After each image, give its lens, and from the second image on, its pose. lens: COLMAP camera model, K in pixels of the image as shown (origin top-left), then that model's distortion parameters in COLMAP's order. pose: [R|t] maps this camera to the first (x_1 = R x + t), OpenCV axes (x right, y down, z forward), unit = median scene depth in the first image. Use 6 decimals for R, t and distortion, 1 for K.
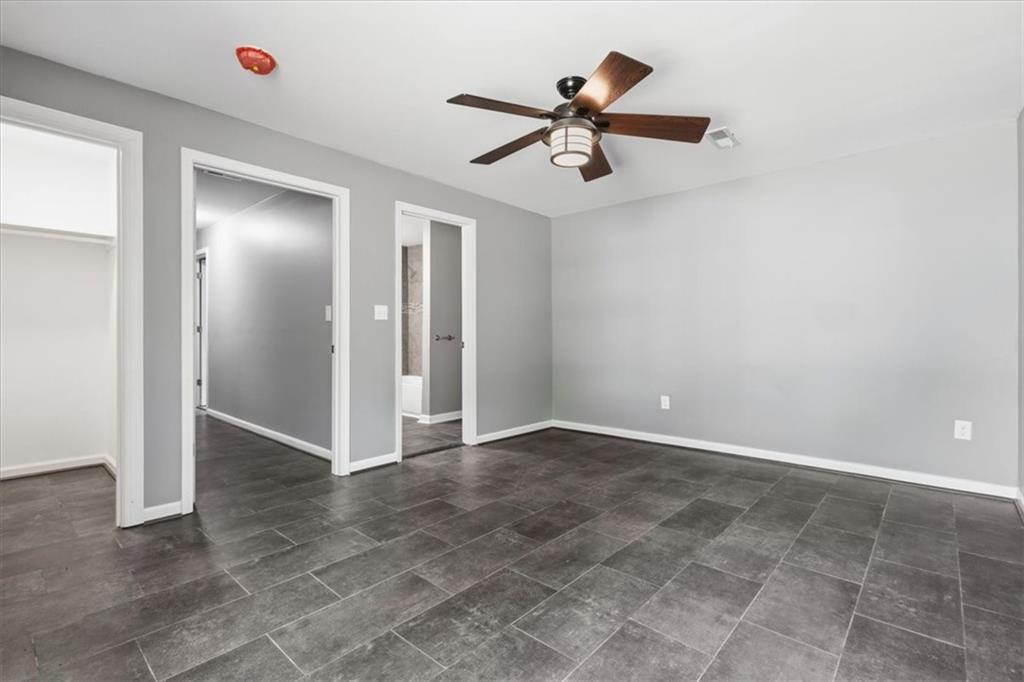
lens RADIAL K [[476.0, 0, 507.5], [0, 476.0, 335.9], [0, 0, 1]] dist [0.001454, 0.000021]
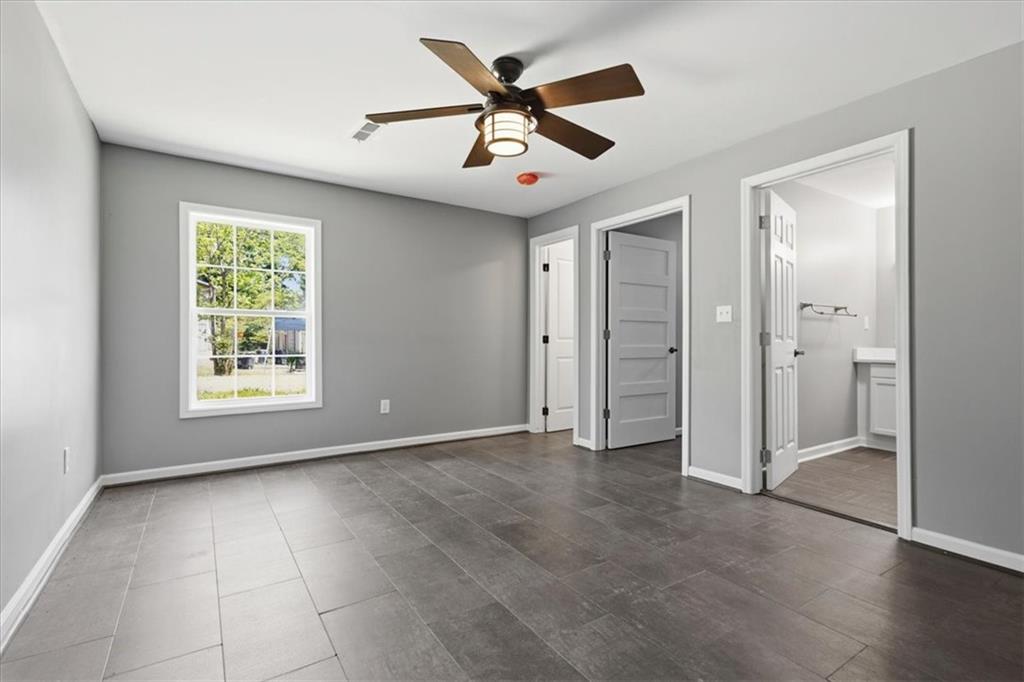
lens RADIAL K [[476.0, 0, 507.5], [0, 476.0, 335.9], [0, 0, 1]] dist [0.001454, 0.000021]
pose [[-0.253145, -0.010437, -0.967372, 1.068156], [-0.011658, 0.999902, -0.007737, 0.006466], [0.967358, 0.009319, -0.253242, 1.264584]]
